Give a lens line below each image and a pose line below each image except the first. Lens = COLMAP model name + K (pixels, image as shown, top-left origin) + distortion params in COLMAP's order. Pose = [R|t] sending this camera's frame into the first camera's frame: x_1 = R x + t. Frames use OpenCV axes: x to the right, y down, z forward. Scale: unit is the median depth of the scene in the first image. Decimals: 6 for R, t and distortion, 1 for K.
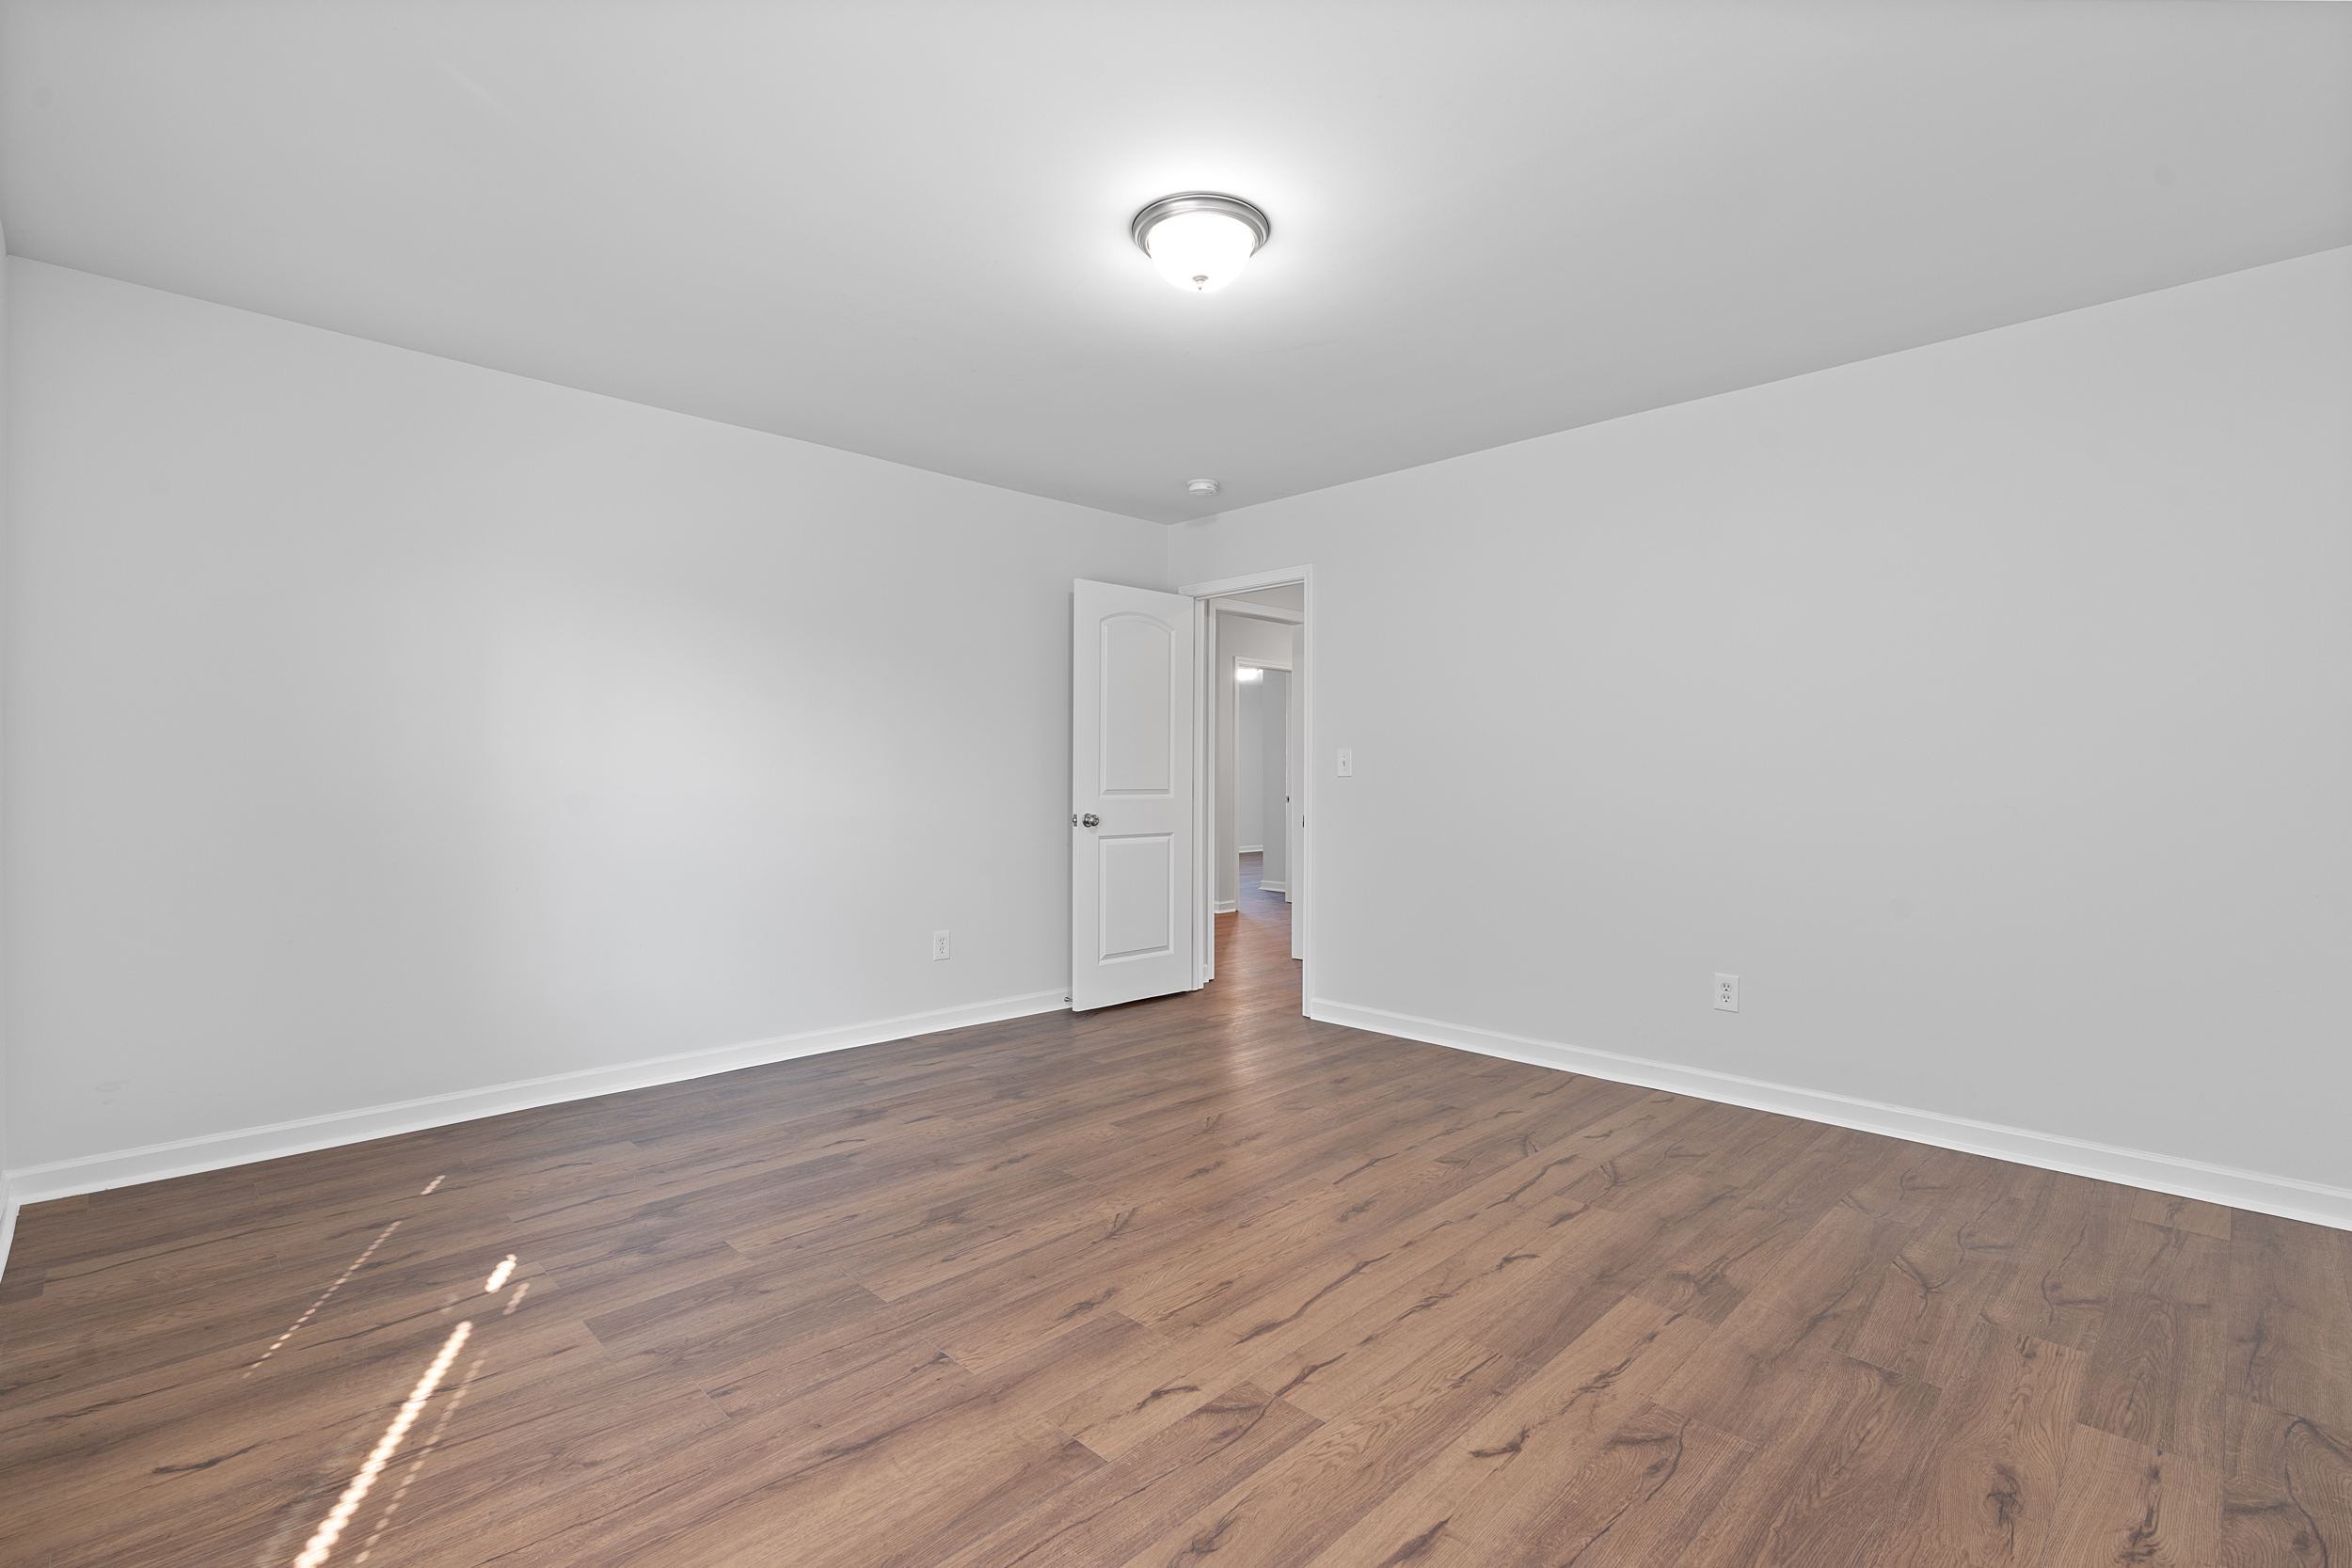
lens RADIAL K [[1059.4, 0, 1166.0], [0, 1059.4, 797.2], [0, 0, 1]] dist [0.003061, 0.000138]
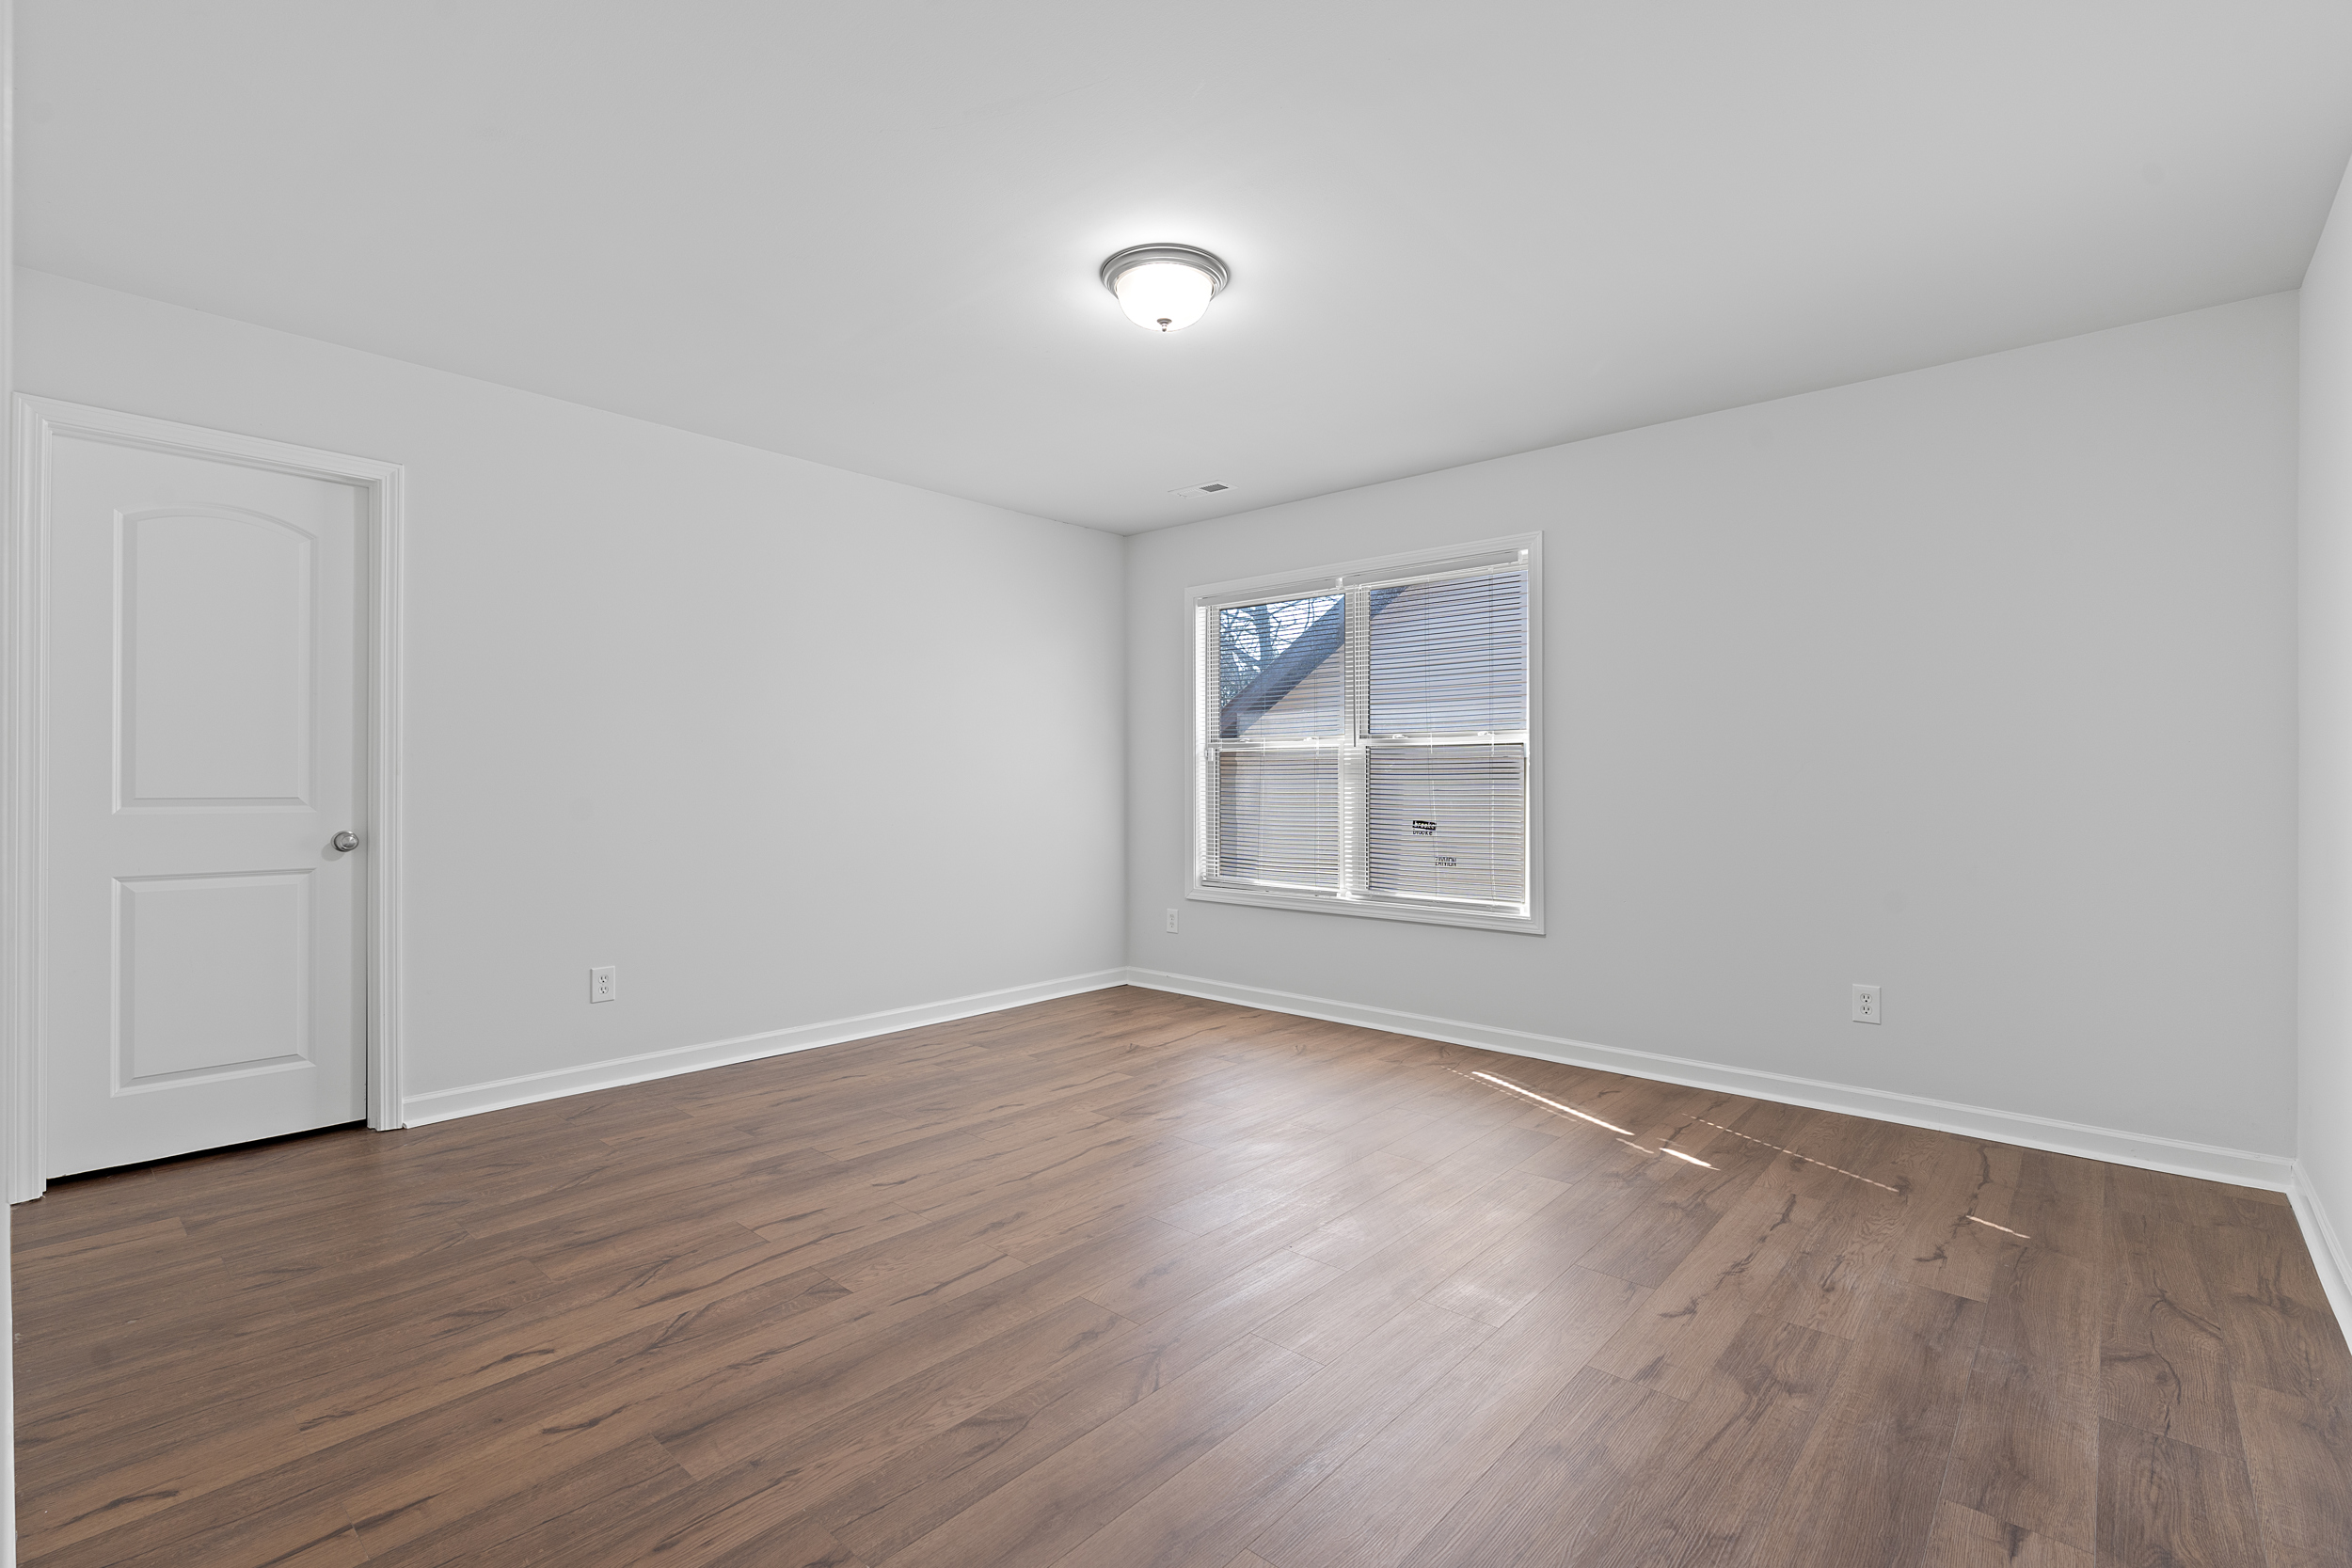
lens RADIAL K [[1059.4, 0, 1176.0], [0, 1059.4, 780.0], [0, 0, 1]] dist [0.003061, 0.000138]
pose [[-0.997525, -0.004496, -0.070165, 0.083425], [-0.005754, 0.999826, 0.017740, -0.033501], [0.070073, 0.018099, -0.997378, 1.844533]]
